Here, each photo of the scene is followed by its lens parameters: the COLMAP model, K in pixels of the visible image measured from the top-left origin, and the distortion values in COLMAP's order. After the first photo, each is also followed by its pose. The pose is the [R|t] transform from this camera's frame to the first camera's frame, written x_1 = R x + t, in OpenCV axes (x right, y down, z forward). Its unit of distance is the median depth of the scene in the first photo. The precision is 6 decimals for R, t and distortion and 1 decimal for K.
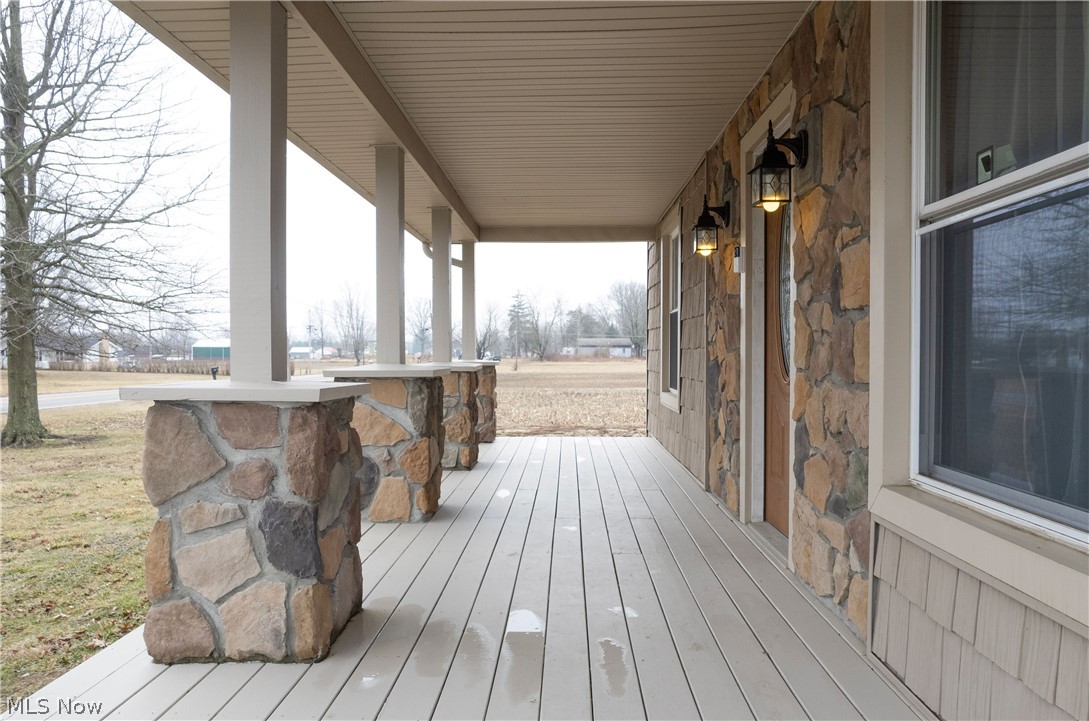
lens RADIAL K [[706.4, 0, 545.3], [0, 706.4, 366.6], [0, 0, 1]] dist [-0.072071, 0.060325]
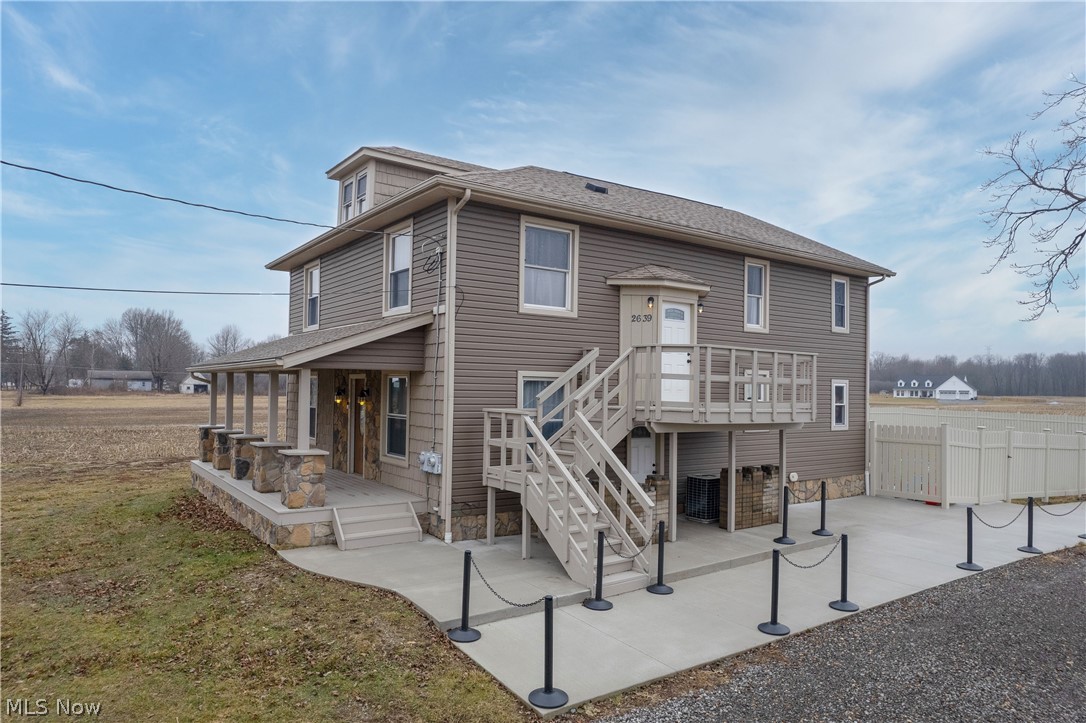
lens RADIAL K [[704.4, 0, 543.8], [0, 704.4, 367.6], [0, 0, 1]] dist [-0.072071, 0.060325]
pose [[0.786009, 0.031037, 0.617435, -0.052632], [-0.005633, 0.999057, -0.043050, -0.008300], [-0.618189, 0.030360, 0.785443, -0.112278]]
